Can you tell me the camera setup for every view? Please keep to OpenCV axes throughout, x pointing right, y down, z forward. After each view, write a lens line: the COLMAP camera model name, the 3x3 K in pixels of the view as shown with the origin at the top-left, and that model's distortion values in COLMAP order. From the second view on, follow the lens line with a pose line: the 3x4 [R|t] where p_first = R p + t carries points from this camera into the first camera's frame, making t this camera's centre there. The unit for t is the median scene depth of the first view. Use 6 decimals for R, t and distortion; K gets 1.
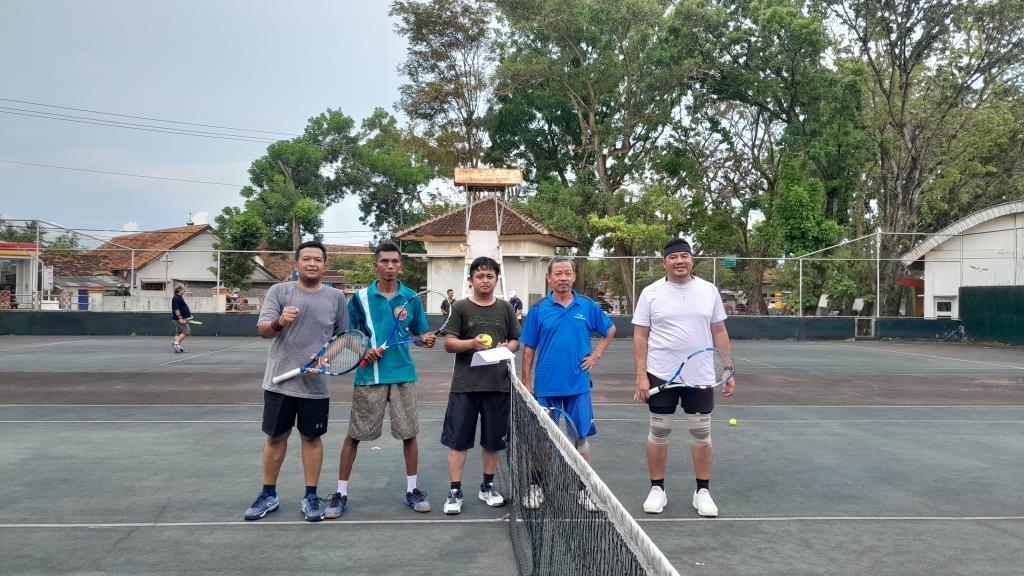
lens RADIAL K [[768.5, 0, 512.0], [0, 768.5, 288.0], [0, 0, 1]] dist [-0.000125, 0.001479]
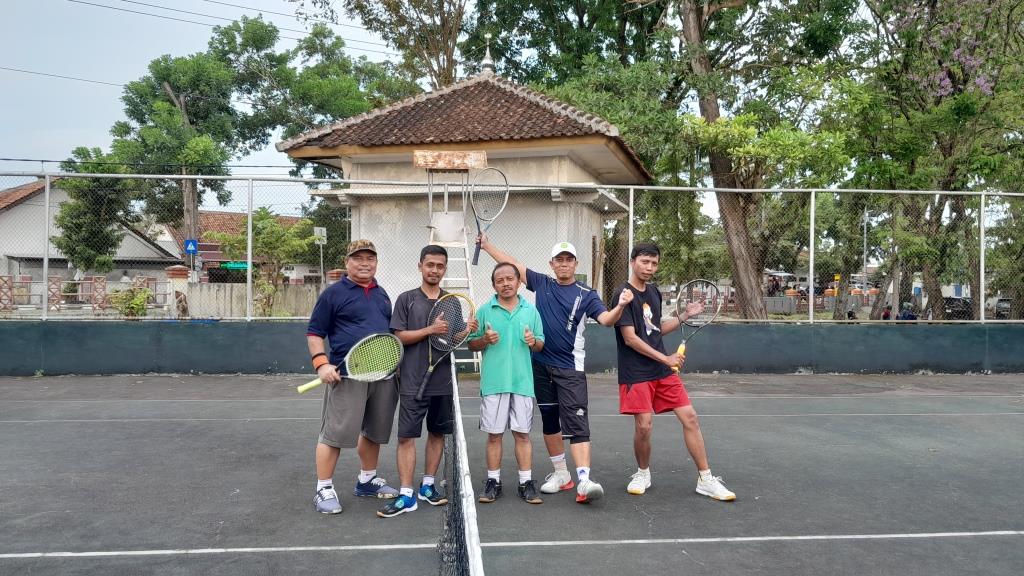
lens RADIAL K [[768.5, 0, 512.0], [0, 768.5, 288.0], [0, 0, 1]] dist [-0.000125, 0.001479]
pose [[0.999538, -0.000183, 0.030397, -0.014302], [-0.000402, 0.999815, 0.019238, 0.003972], [-0.030395, -0.019241, 0.999353, 0.297703]]
